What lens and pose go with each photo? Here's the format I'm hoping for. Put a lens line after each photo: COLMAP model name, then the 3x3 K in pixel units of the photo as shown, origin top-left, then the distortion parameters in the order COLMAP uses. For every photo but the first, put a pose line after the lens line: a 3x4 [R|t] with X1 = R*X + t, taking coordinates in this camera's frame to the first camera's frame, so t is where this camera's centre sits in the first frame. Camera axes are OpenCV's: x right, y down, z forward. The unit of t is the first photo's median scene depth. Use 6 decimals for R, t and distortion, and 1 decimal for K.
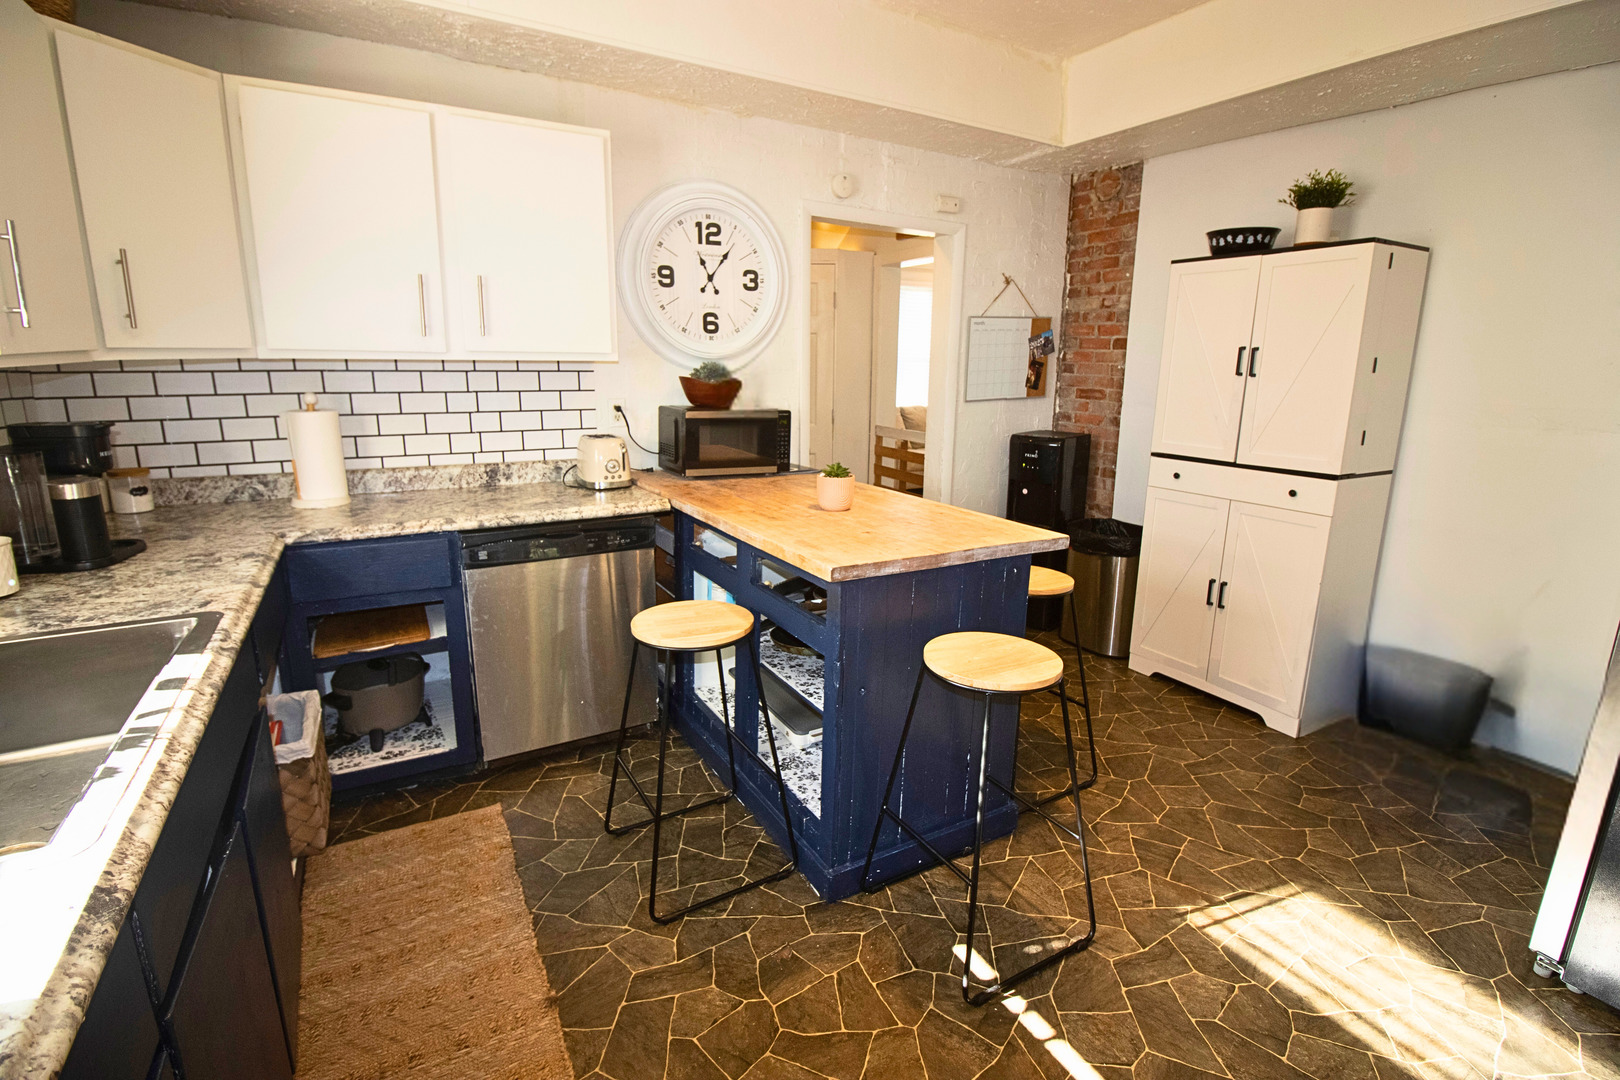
lens RADIAL K [[748.9, 0, 806.1], [0, 748.9, 520.8], [0, 0, 1]] dist [0.000451, -0.011725]
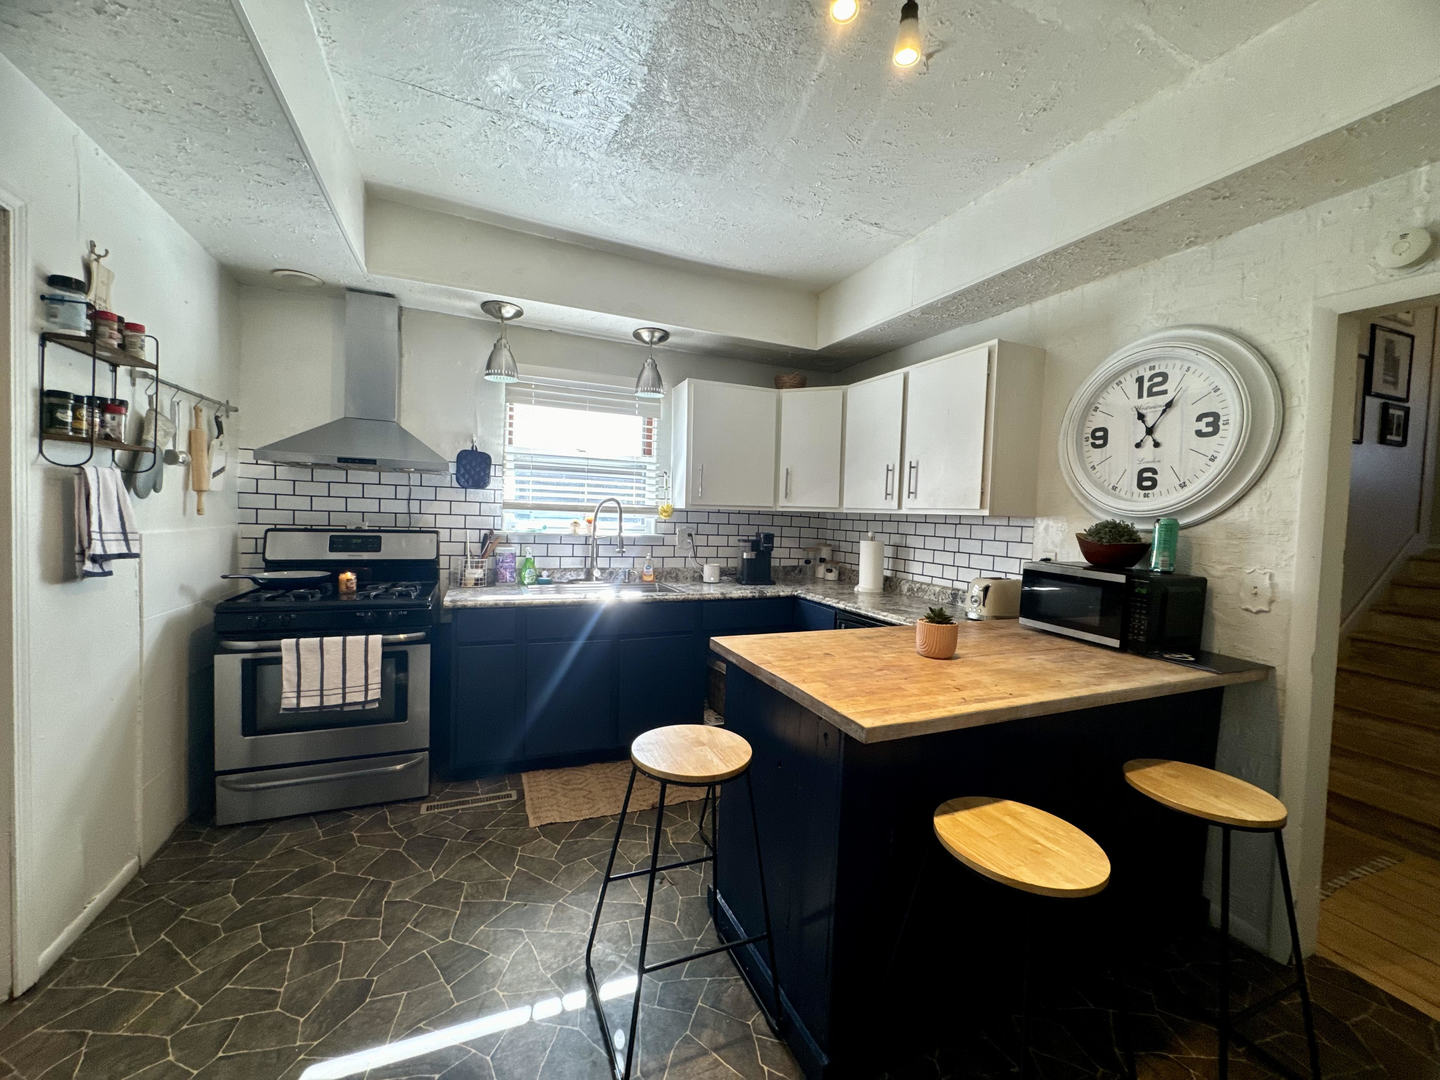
lens RADIAL K [[572.9, 0, 719.8], [0, 572.9, 535.5], [0, 0, 1]] dist [-0.002533, 0.000335]
pose [[-0.104688, 0.021383, -0.994275, 0.636395], [-0.250537, 0.966957, 0.047175, -0.104743], [0.962430, 0.254042, -0.095871, 0.605833]]
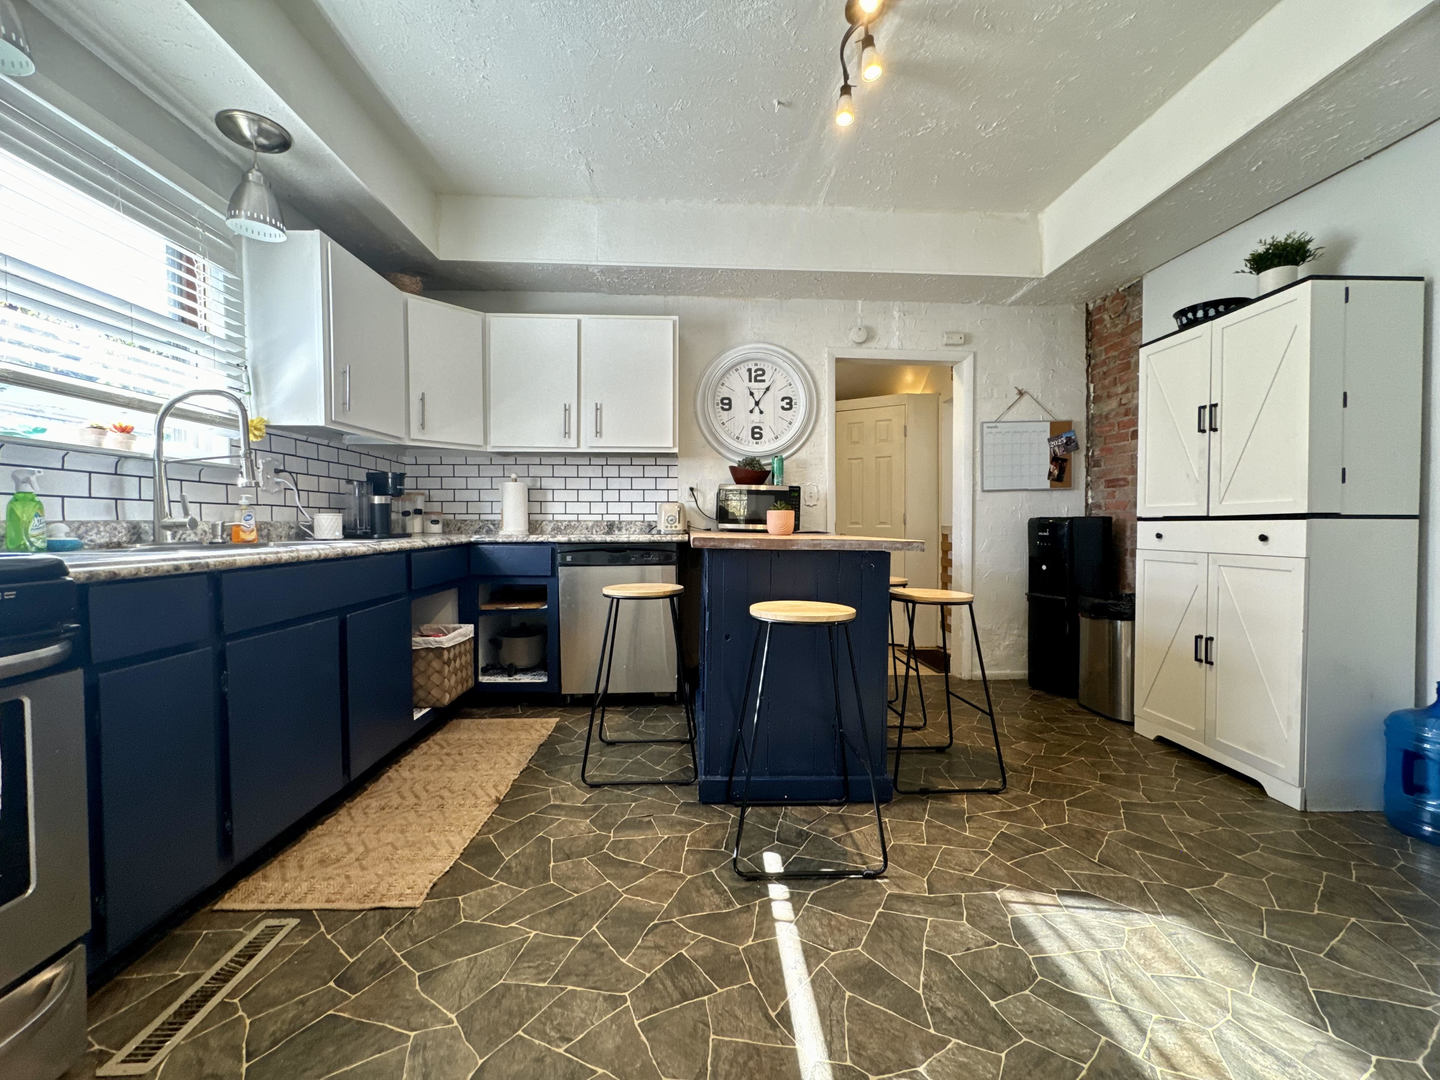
lens RADIAL K [[572.9, 0, 719.8], [0, 572.9, 535.5], [0, 0, 1]] dist [-0.002533, 0.000335]
pose [[0.888301, -0.001884, -0.459258, 0.335302], [-0.088318, 0.980627, -0.174847, 0.141058], [0.450690, 0.195878, 0.870925, 0.027282]]
